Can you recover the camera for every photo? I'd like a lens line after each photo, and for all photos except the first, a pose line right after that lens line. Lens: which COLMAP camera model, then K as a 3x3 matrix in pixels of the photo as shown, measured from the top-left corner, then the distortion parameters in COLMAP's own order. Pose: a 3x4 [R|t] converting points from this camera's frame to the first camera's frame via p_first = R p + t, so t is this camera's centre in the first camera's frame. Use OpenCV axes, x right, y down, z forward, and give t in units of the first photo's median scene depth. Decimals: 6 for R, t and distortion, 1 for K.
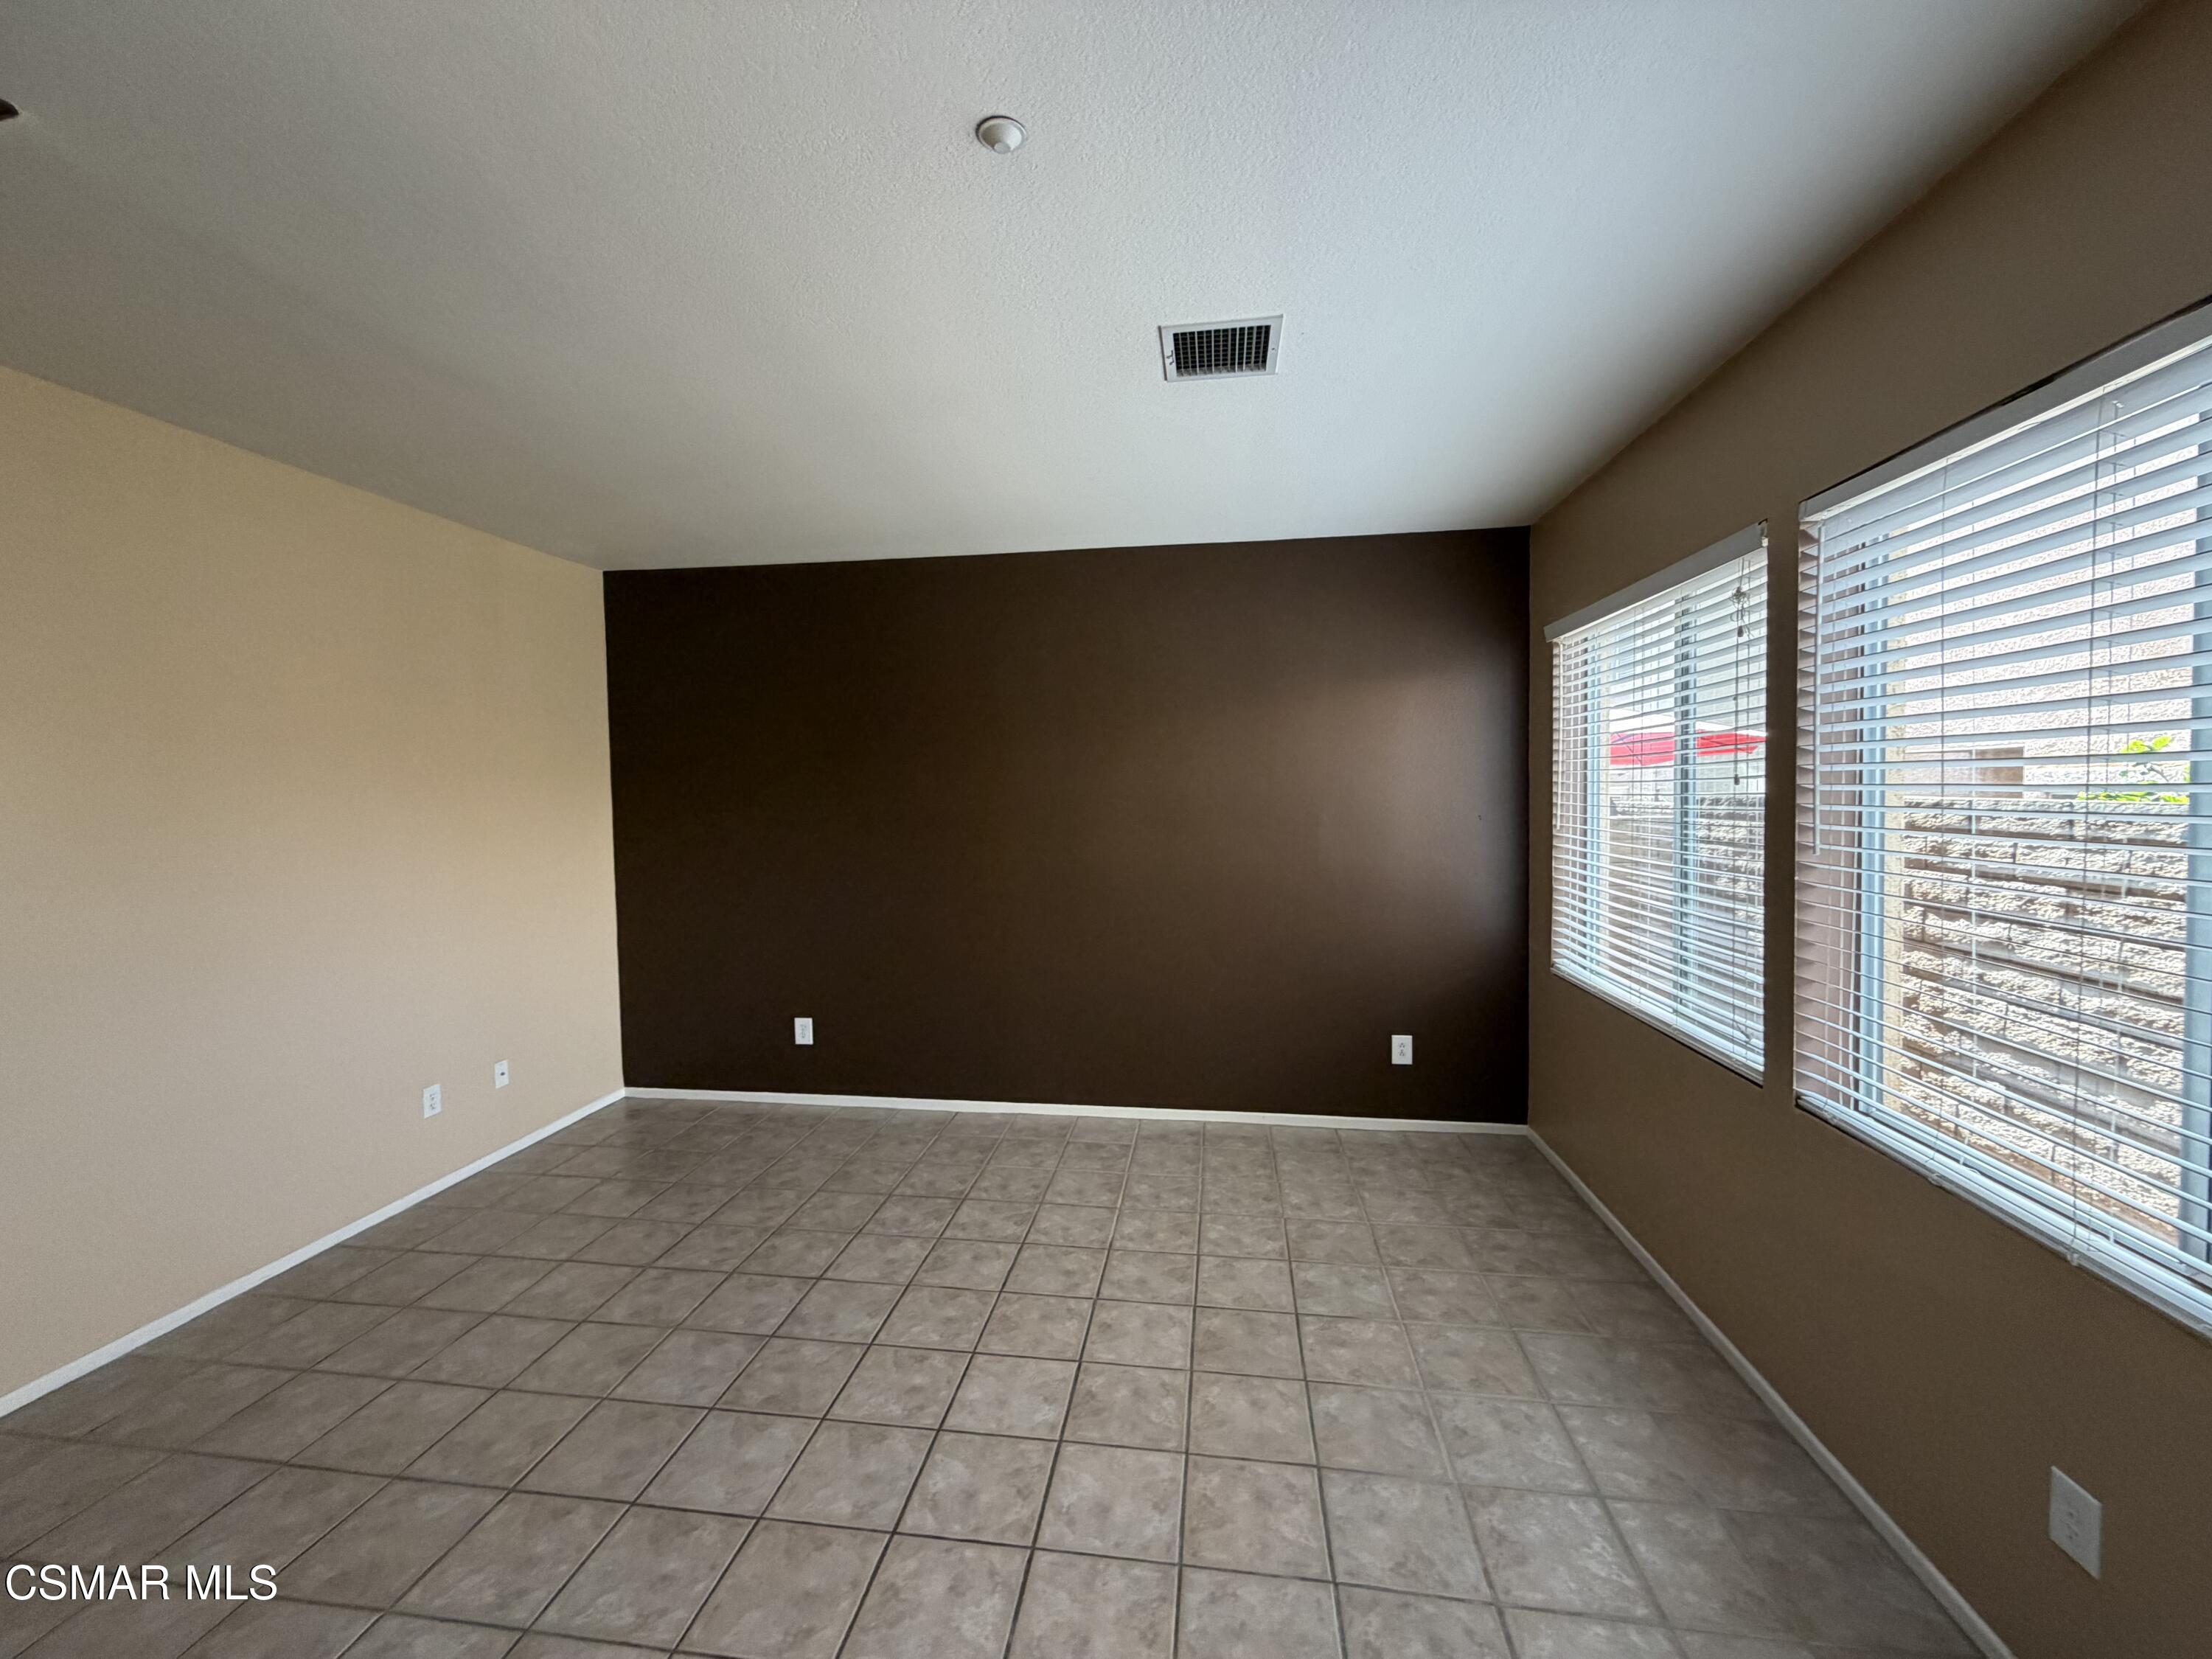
lens RADIAL K [[880.1, 0, 1088.5], [0, 880.1, 827.6], [0, 0, 1]] dist [0.003565, -0.000190]
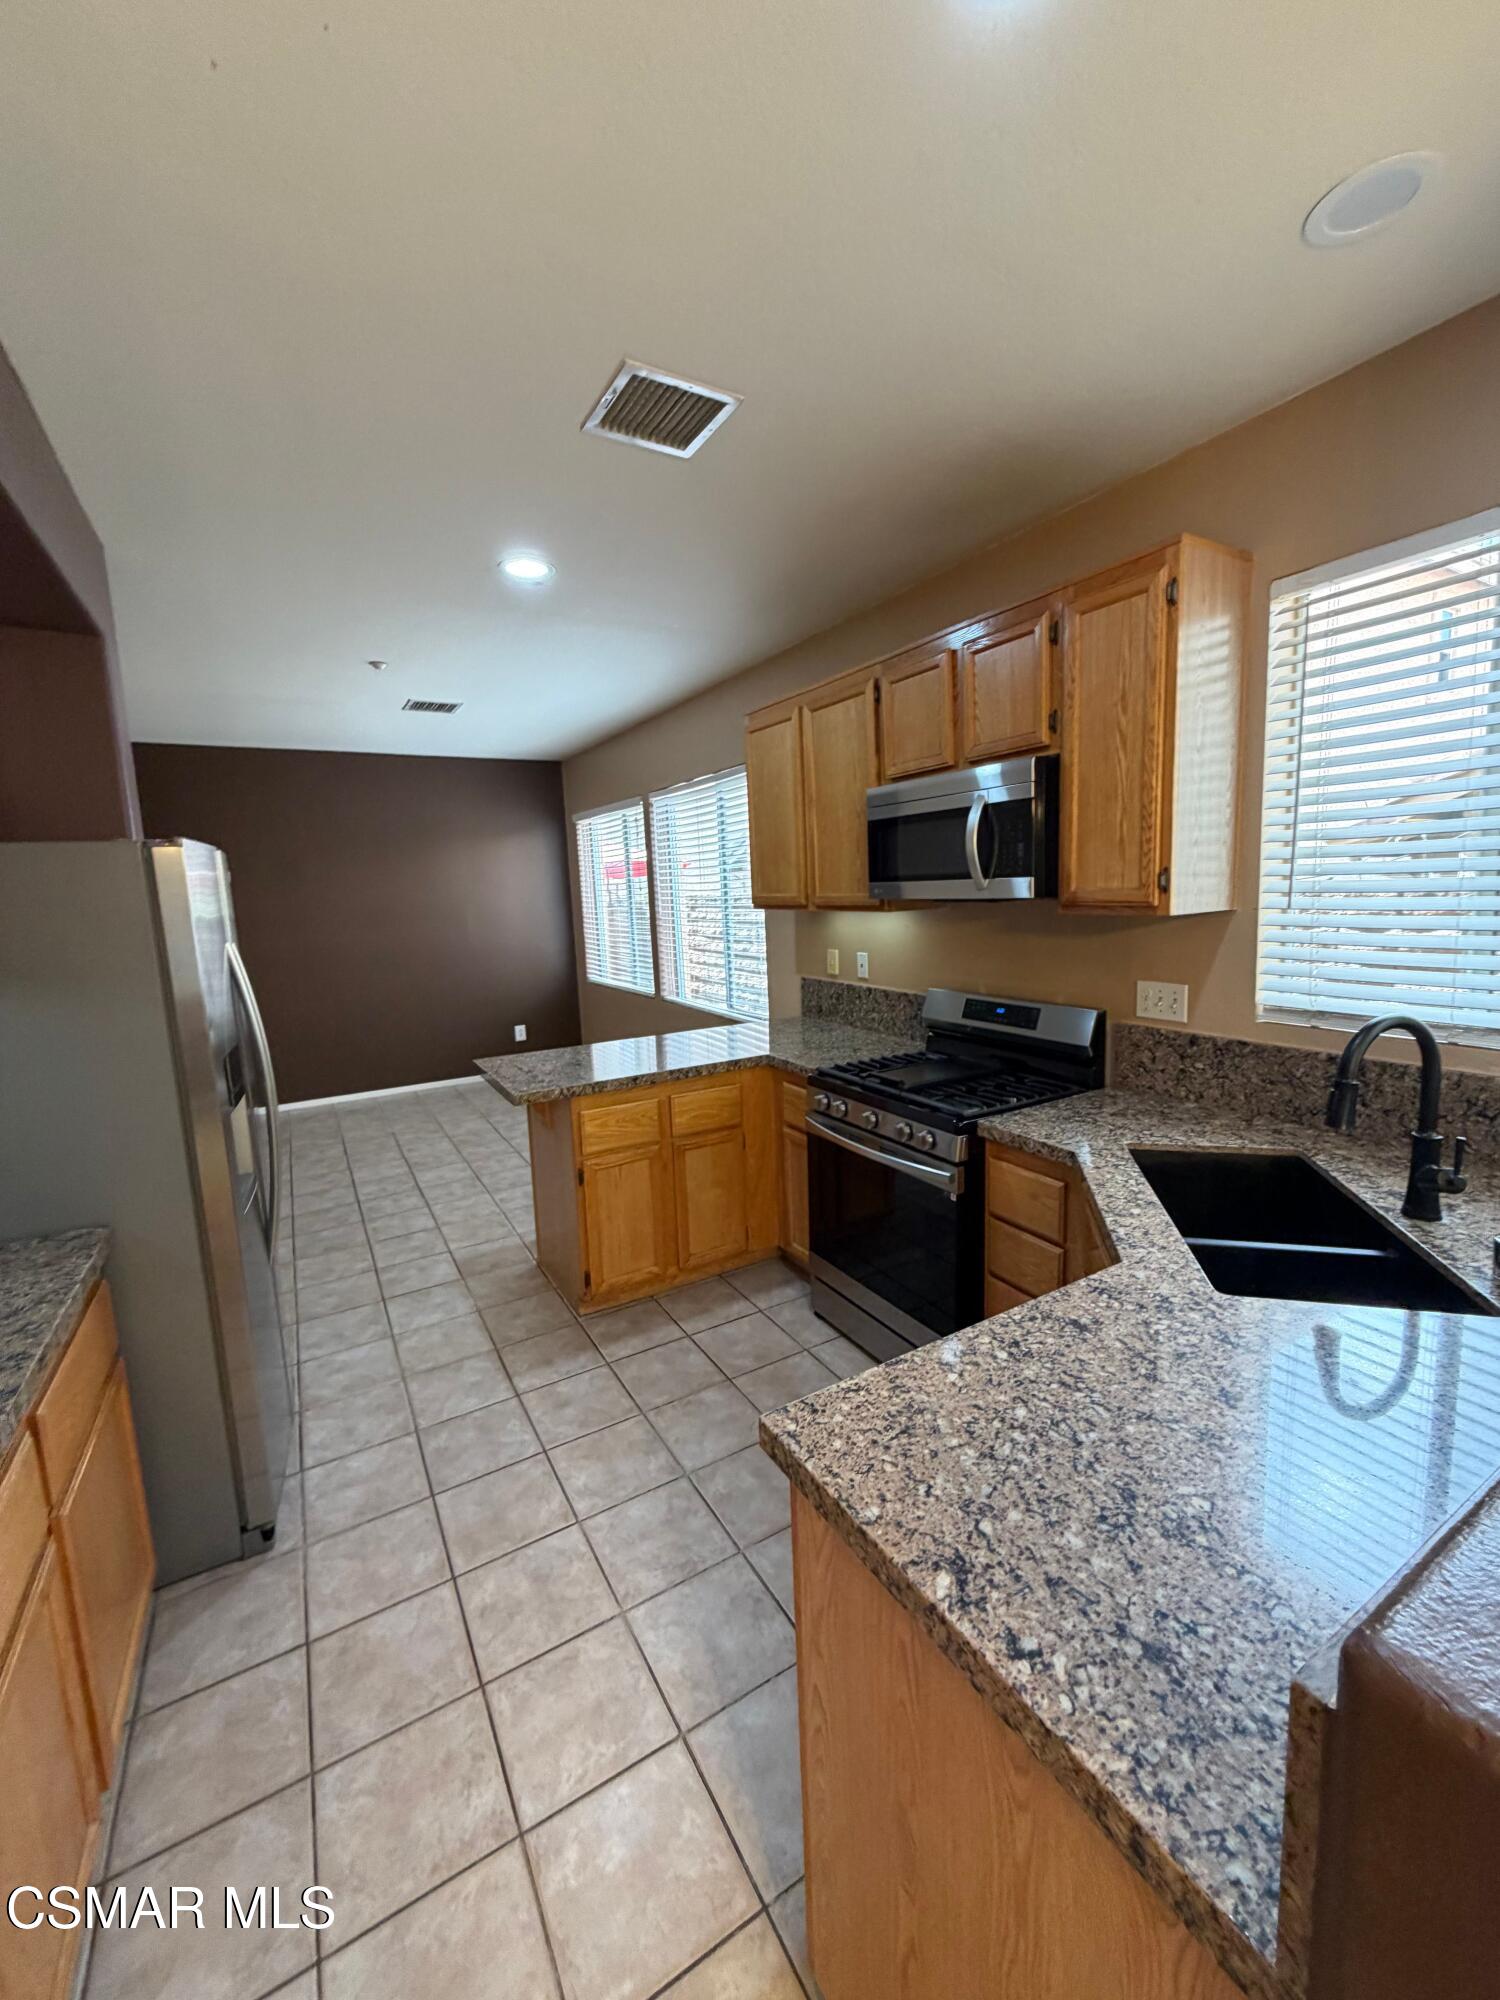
lens RADIAL K [[795.7, 0, 745.3], [0, 795.7, 1001.2], [0, 0, 1]] dist [0.003565, -0.000190]
pose [[0.780956, -0.109051, 0.614993, -0.487264], [0.054488, 0.992781, 0.106849, 0.041641], [-0.622205, -0.049934, 0.781260, -0.995018]]
